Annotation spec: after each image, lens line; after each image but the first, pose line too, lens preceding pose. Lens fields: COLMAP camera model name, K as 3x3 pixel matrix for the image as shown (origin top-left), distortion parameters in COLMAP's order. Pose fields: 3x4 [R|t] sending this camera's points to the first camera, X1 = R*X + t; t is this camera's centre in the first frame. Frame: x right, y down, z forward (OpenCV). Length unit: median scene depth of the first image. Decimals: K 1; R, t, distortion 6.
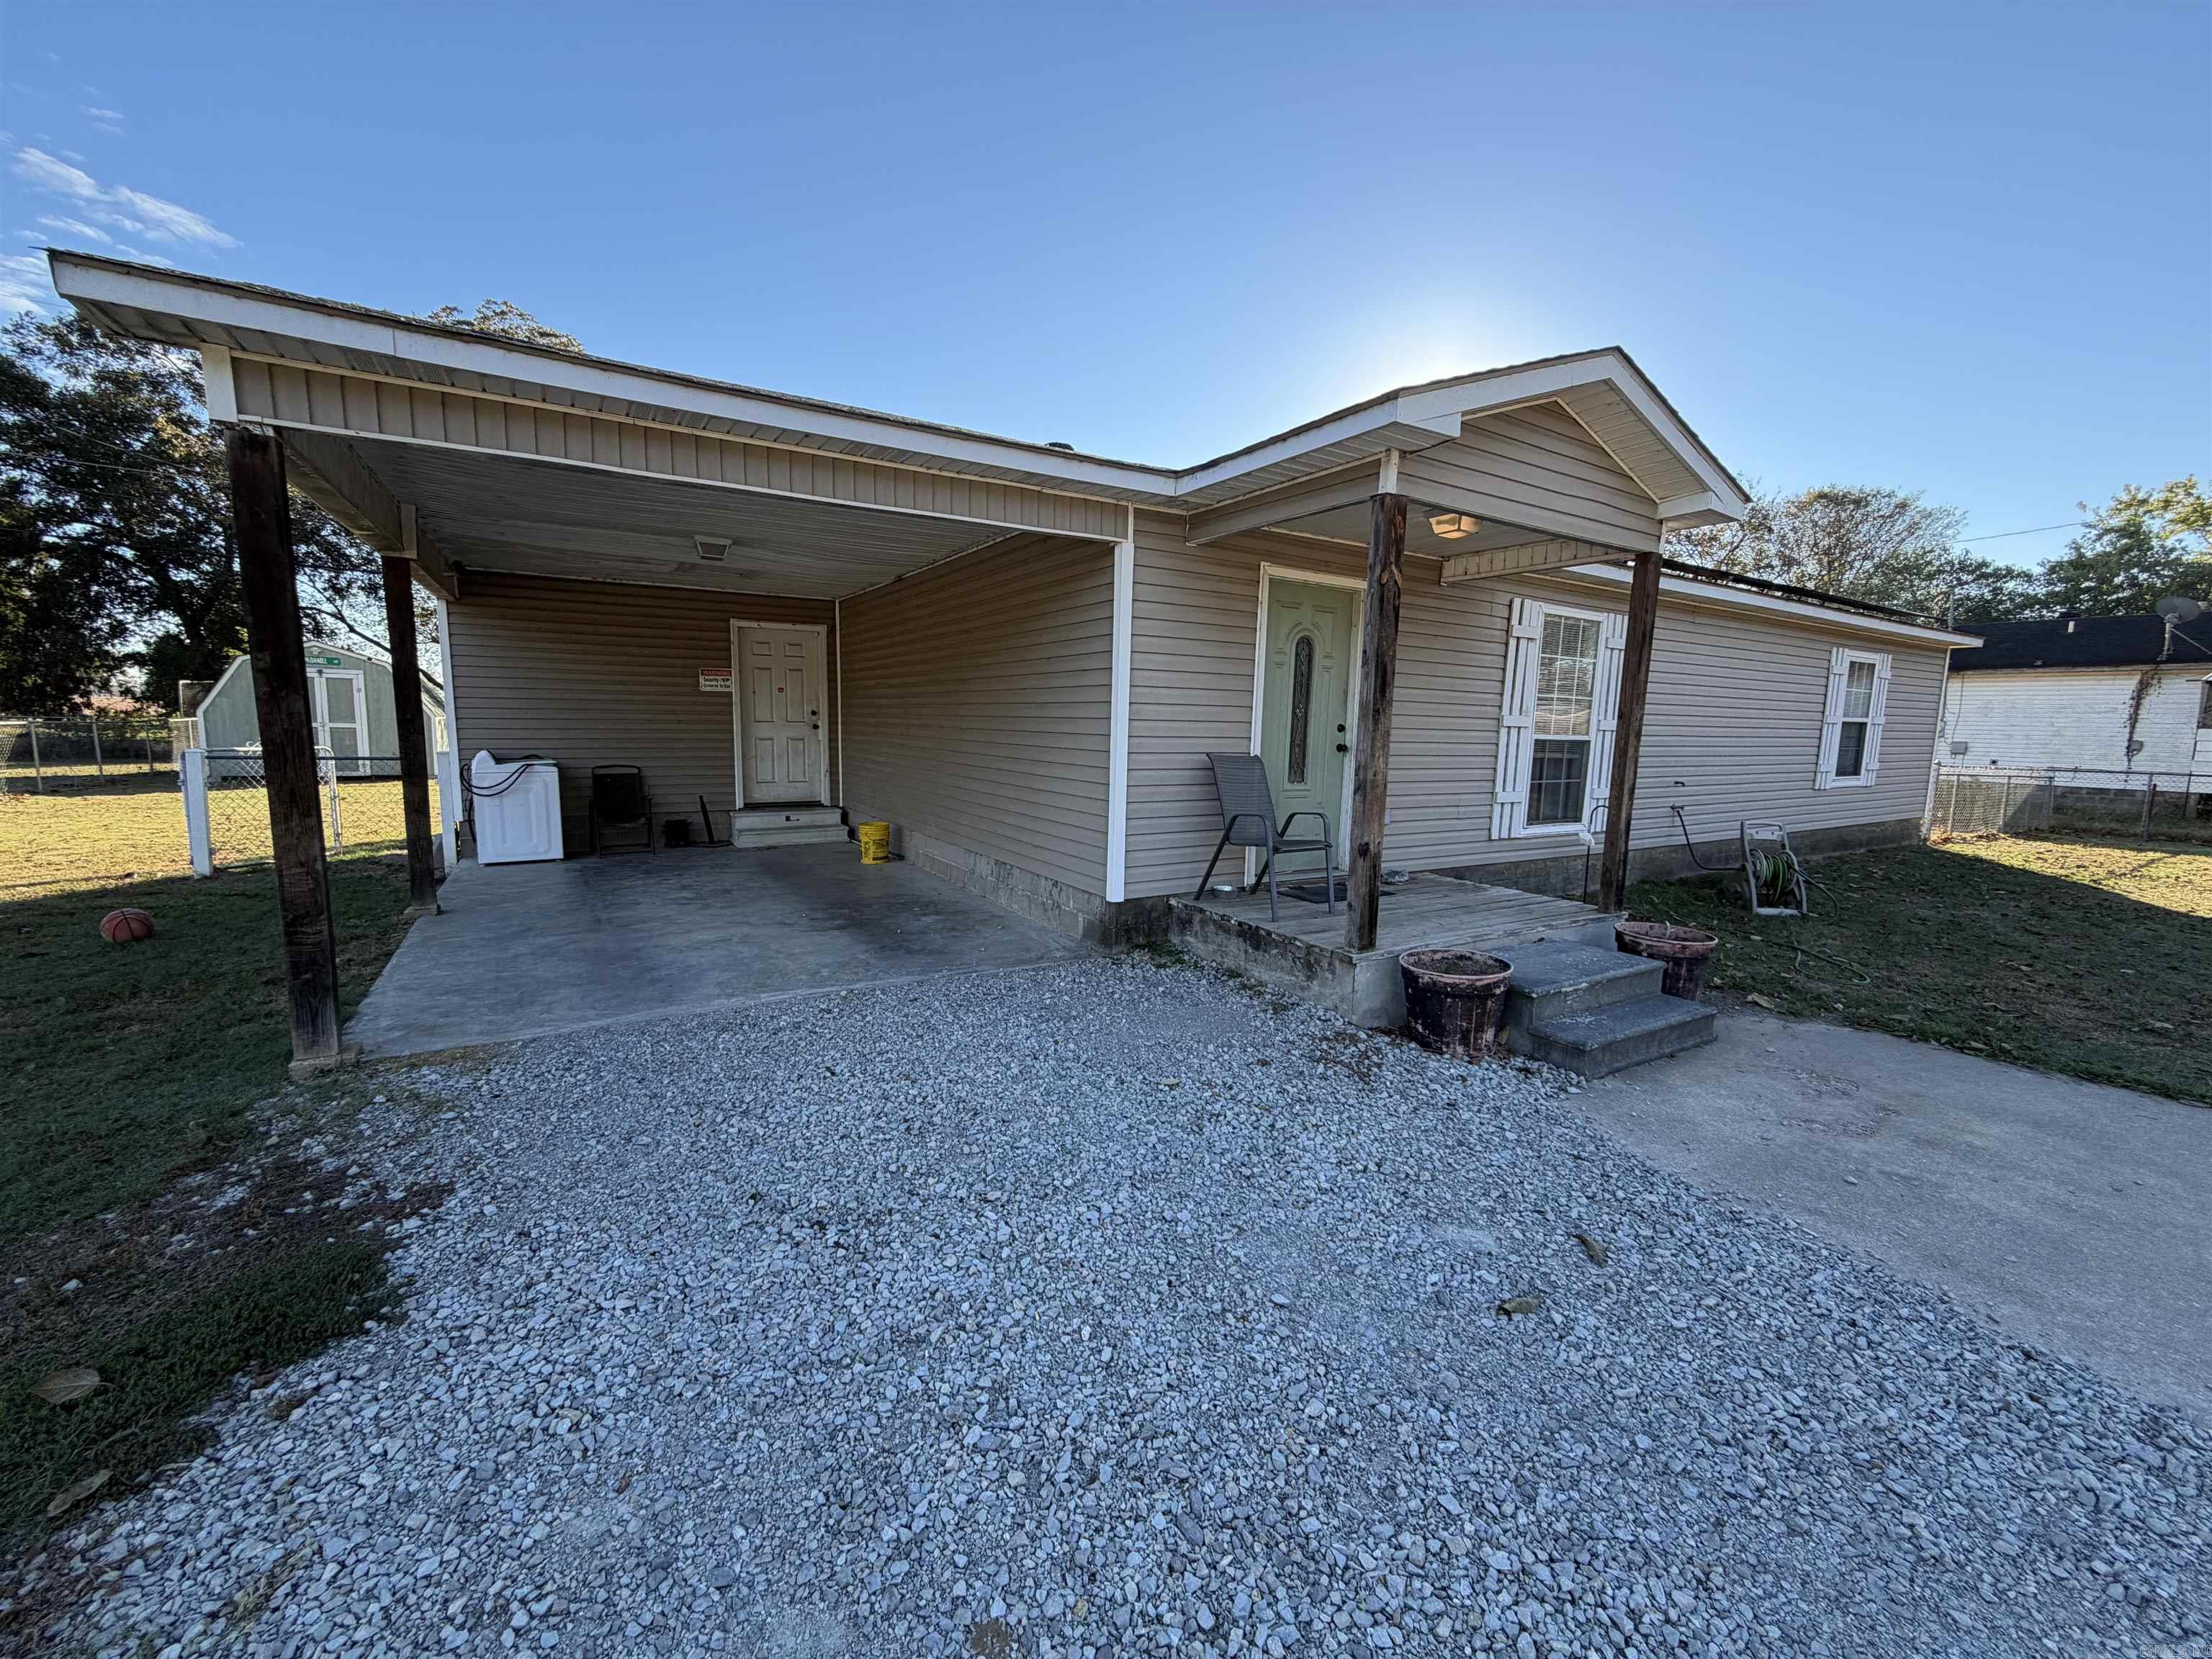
lens RADIAL K [[876.9, 0, 1099.0], [0, 876.9, 830.7], [0, 0, 1]] dist [-0.003216, 0.000356]
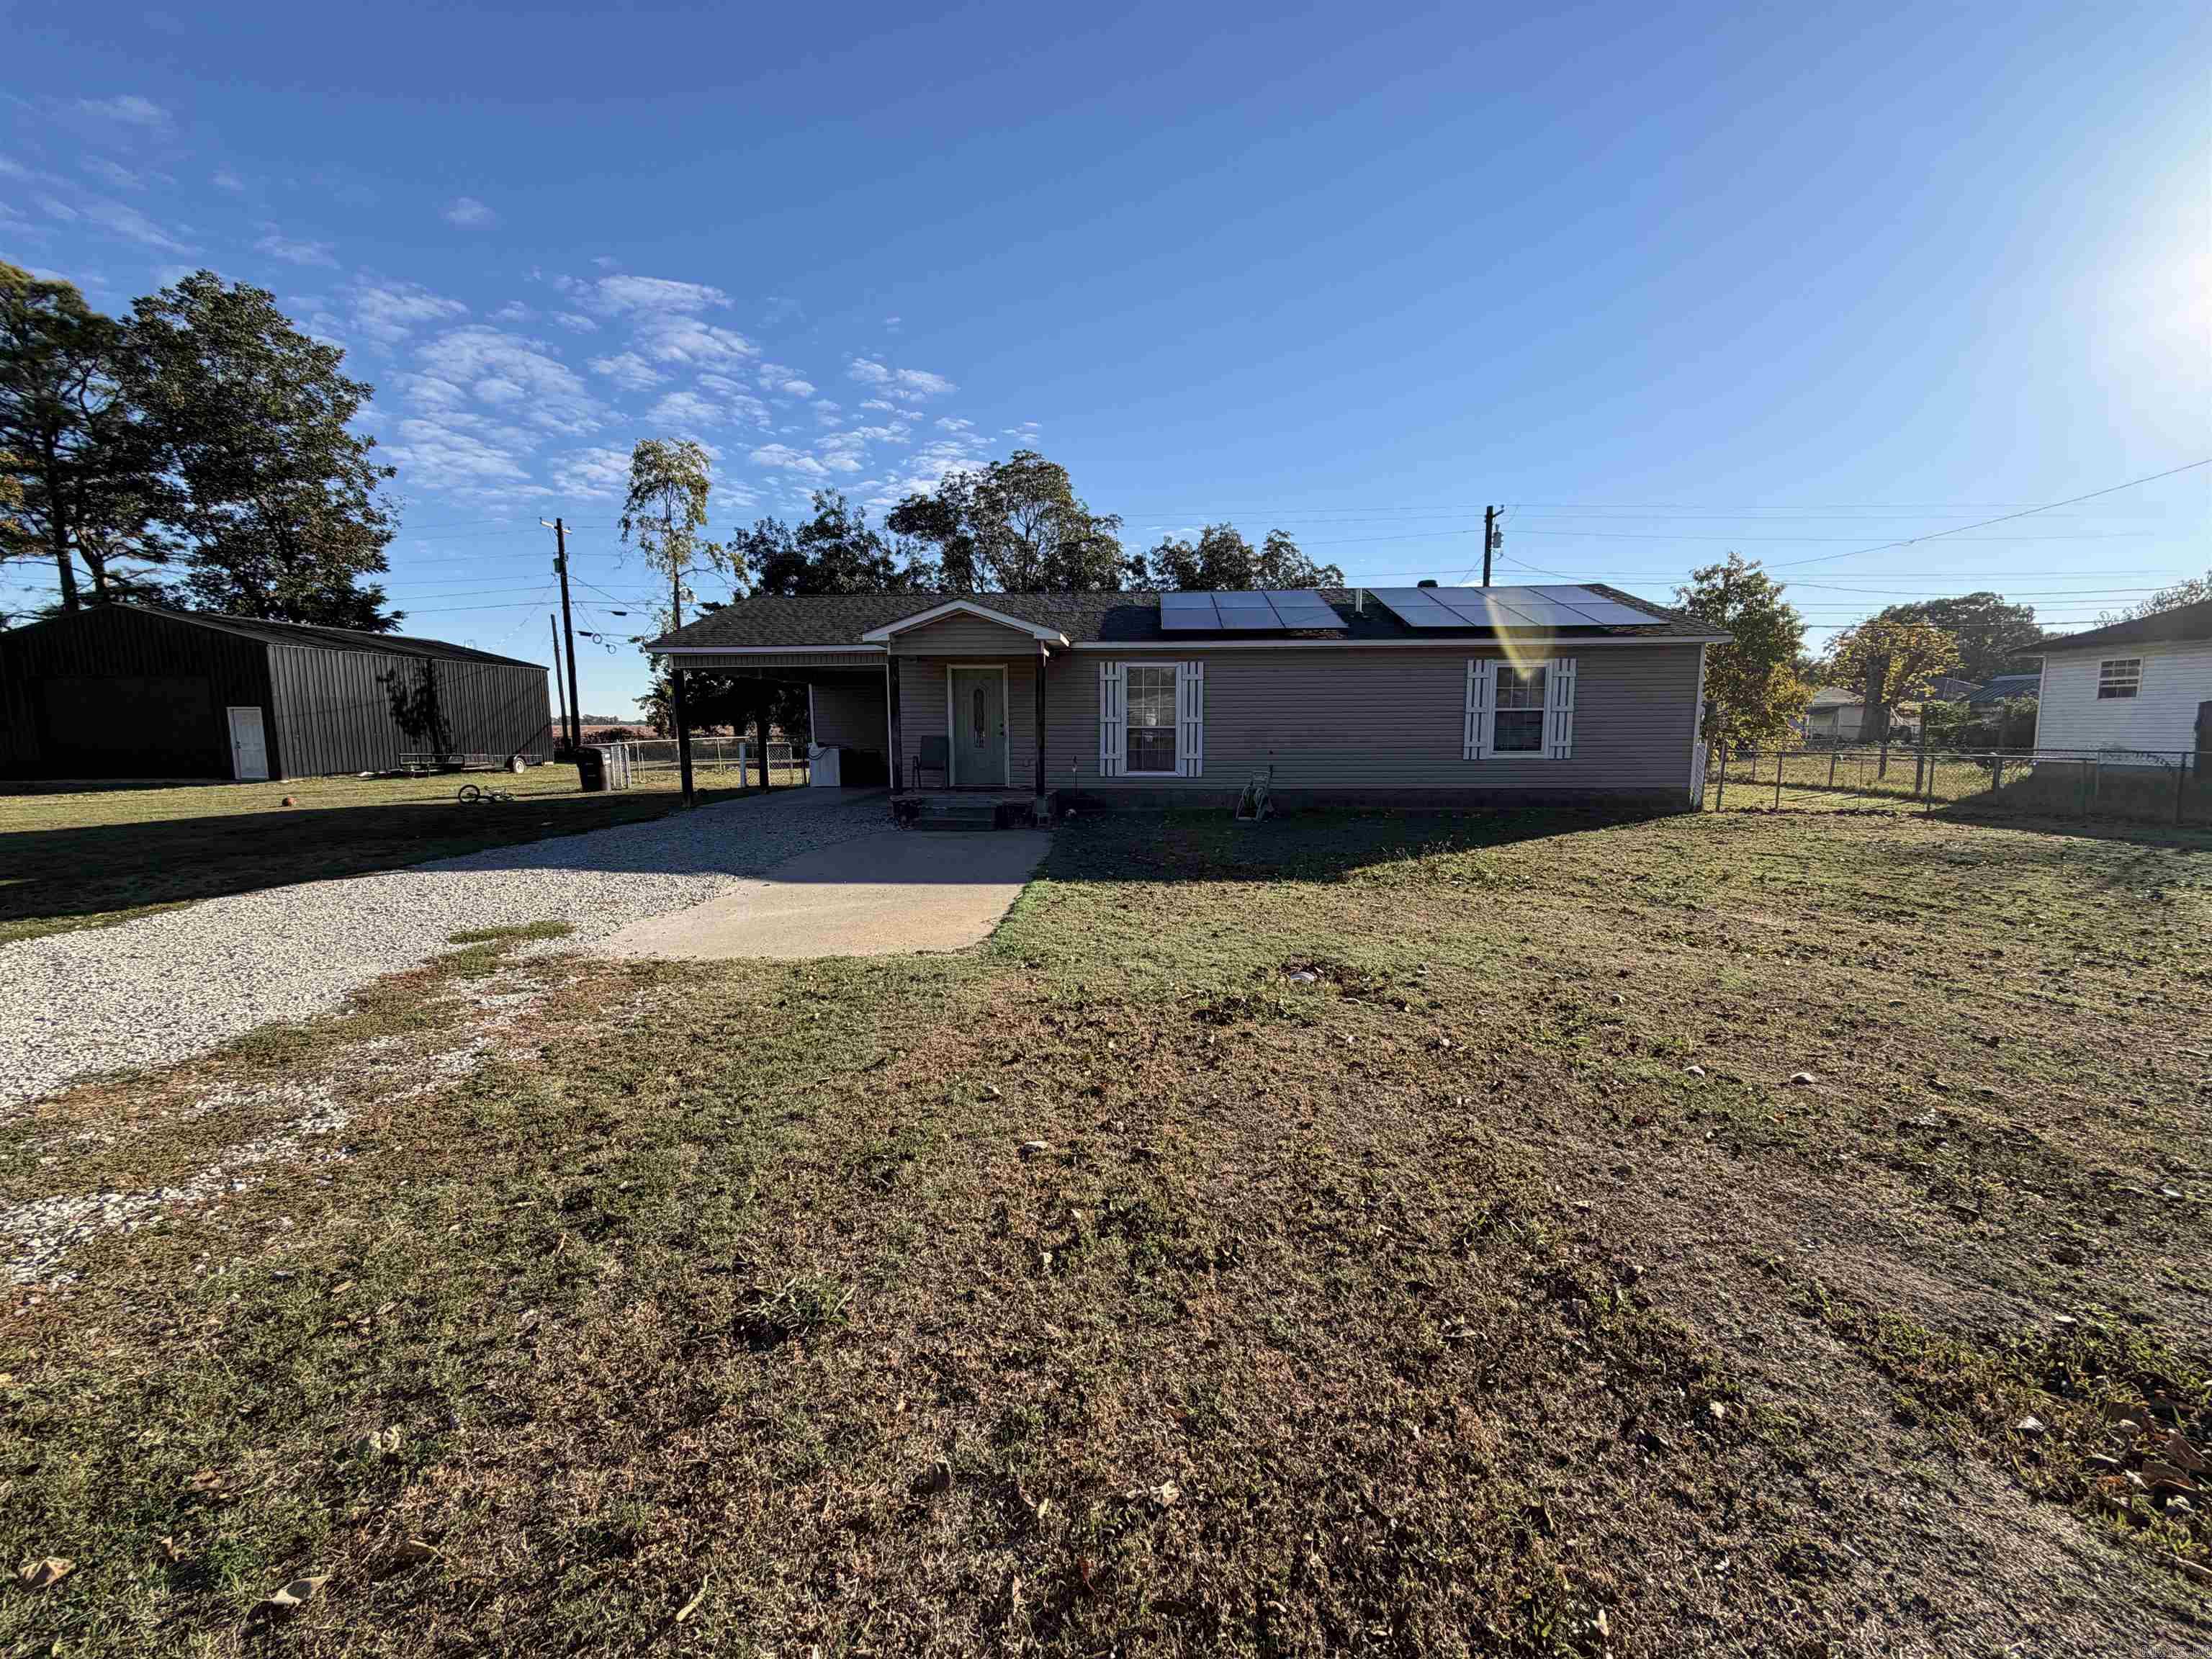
lens RADIAL K [[876.9, 0, 1099.0], [0, 876.9, 830.7], [0, 0, 1]] dist [-0.003216, 0.000356]
pose [[0.826545, 0.045356, -0.561040, 1.586326], [-0.049335, 0.998750, 0.008059, 0.119149], [0.560704, 0.021018, 0.827749, -0.714465]]
